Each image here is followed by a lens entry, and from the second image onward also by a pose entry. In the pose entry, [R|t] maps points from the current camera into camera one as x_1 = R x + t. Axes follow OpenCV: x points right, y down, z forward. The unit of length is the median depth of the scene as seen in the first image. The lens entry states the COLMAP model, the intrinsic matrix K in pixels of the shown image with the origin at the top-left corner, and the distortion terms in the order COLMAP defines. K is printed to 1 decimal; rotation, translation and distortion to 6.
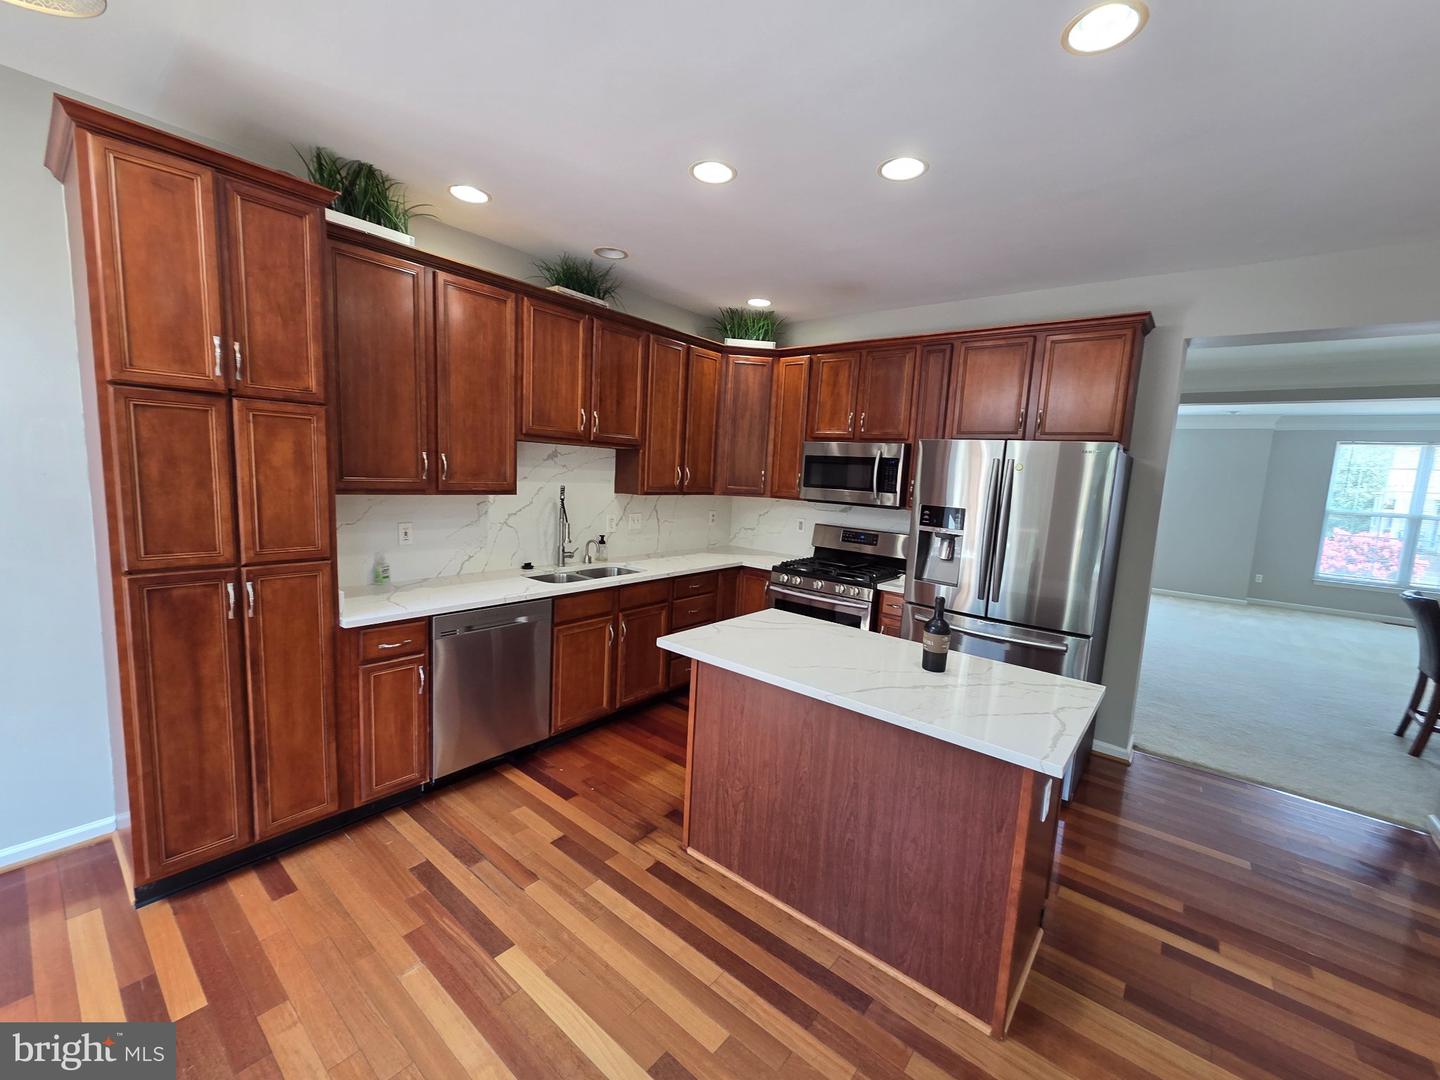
lens RADIAL K [[590.4, 0, 716.4], [0, 590.4, 543.2], [0, 0, 1]] dist [0.000653, 0.000096]
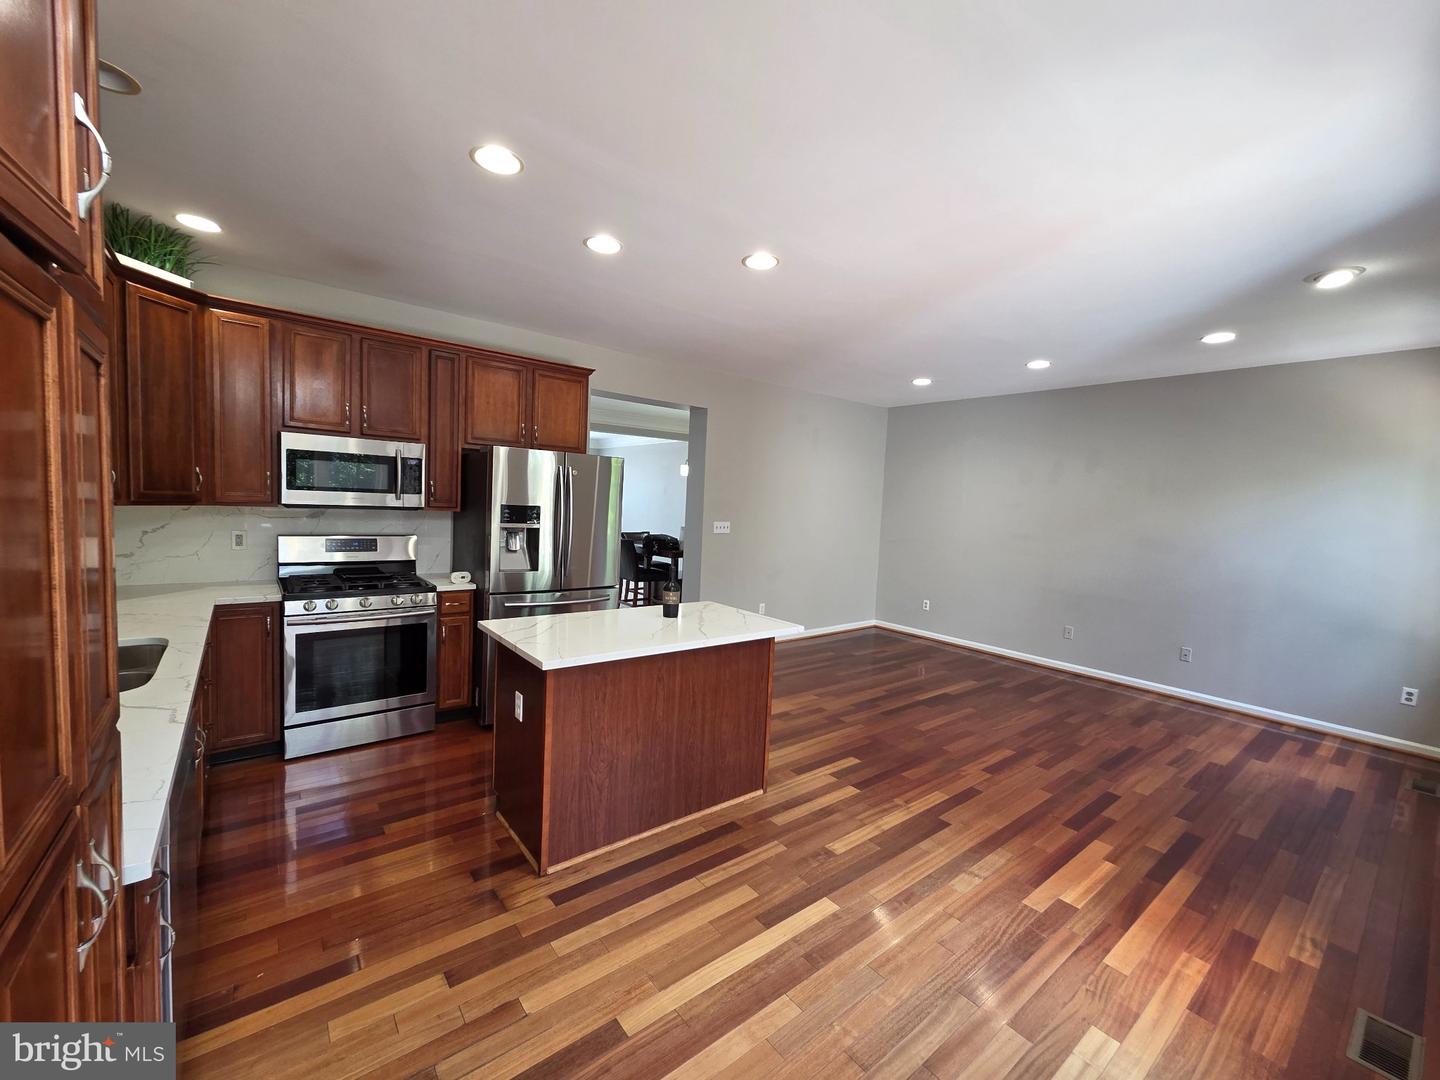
lens RADIAL K [[590.4, 0, 713.1], [0, 590.4, 539.9], [0, 0, 1]] dist [0.000653, 0.000096]
pose [[0.212594, -0.109969, 0.970933, -0.852033], [0.087463, 0.991800, 0.093182, -0.087615], [-0.973218, 0.065110, 0.220469, 0.471427]]
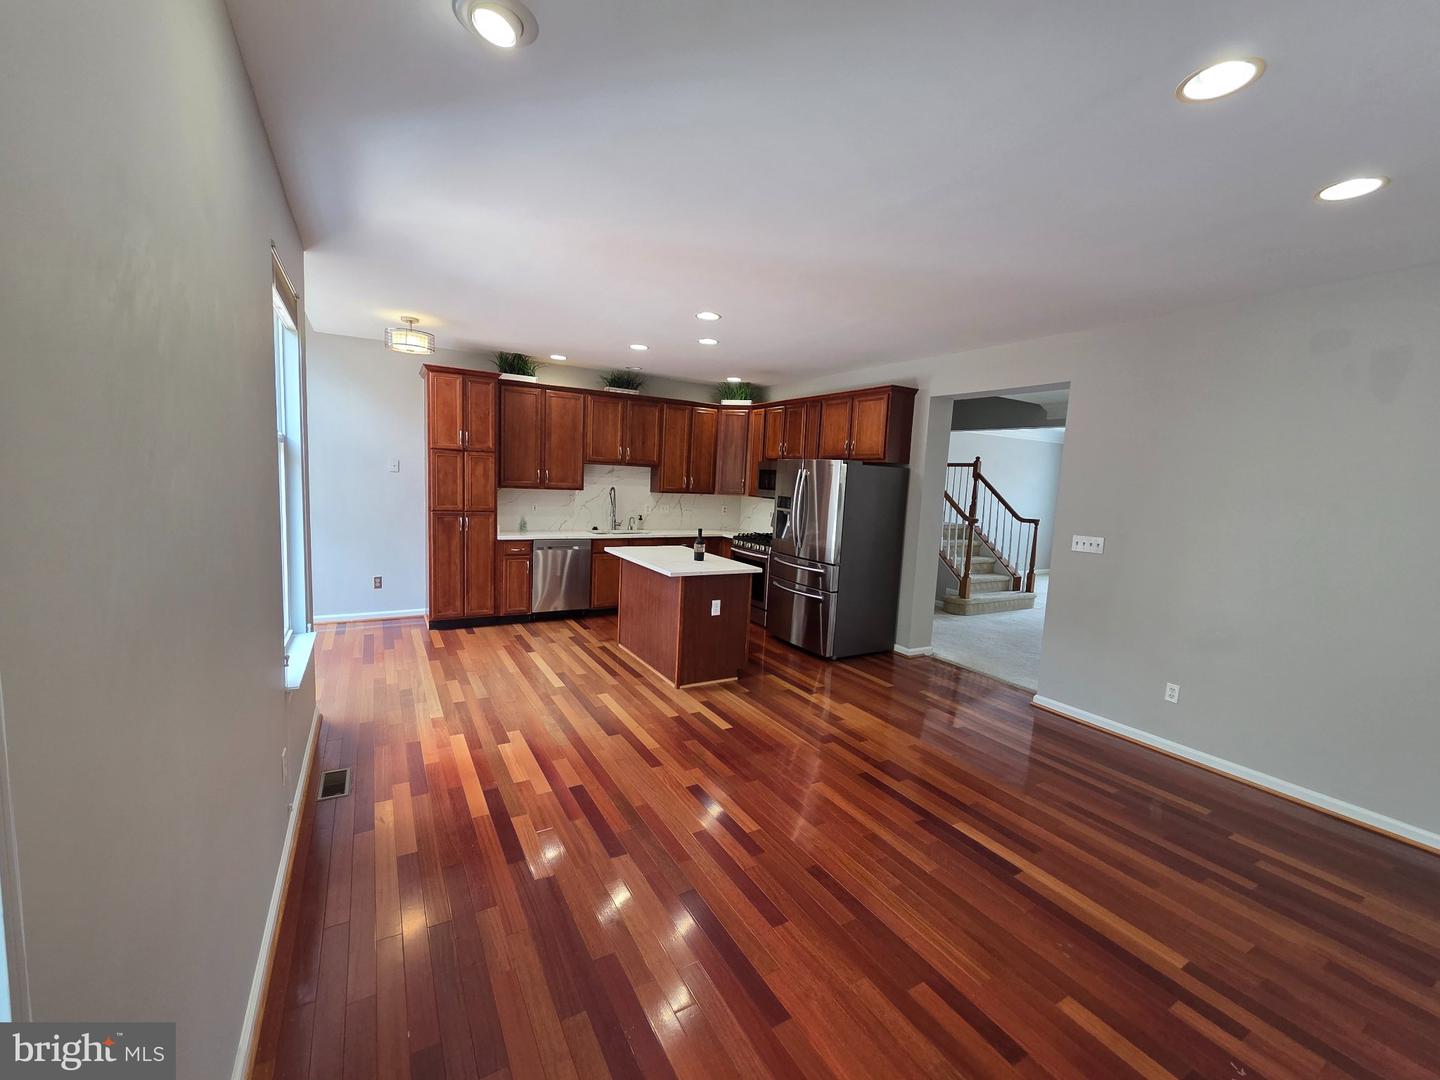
lens RADIAL K [[590.4, 0, 712.2], [0, 590.4, 539.0], [0, 0, 1]] dist [0.000653, 0.000096]
pose [[0.935812, 0.028669, -0.351332, 1.034309], [-0.041360, 0.998733, -0.028669, 0.163101], [0.350065, 0.041360, 0.935812, -0.969641]]
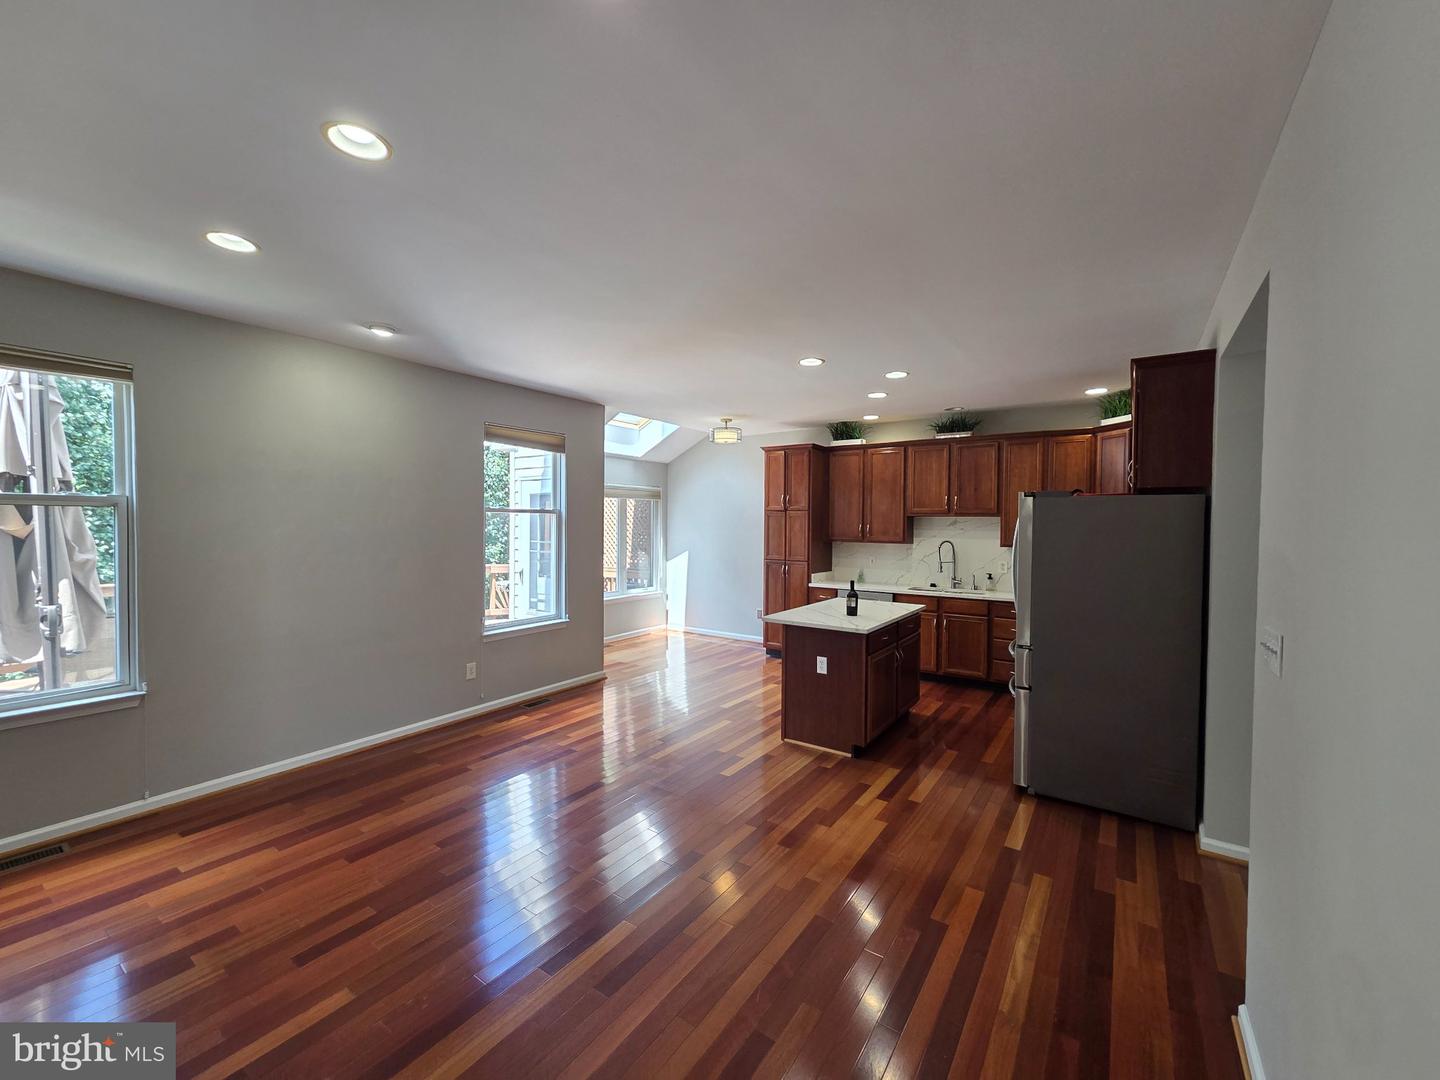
lens RADIAL K [[590.4, 0, 706.0], [0, 590.4, 536.7], [0, 0, 1]] dist [0.000653, 0.000096]
pose [[0.067790, -0.025645, -0.997370, 2.055738], [-0.128028, 0.991181, -0.034187, 0.061785], [0.989451, 0.130009, 0.063909, 0.263998]]
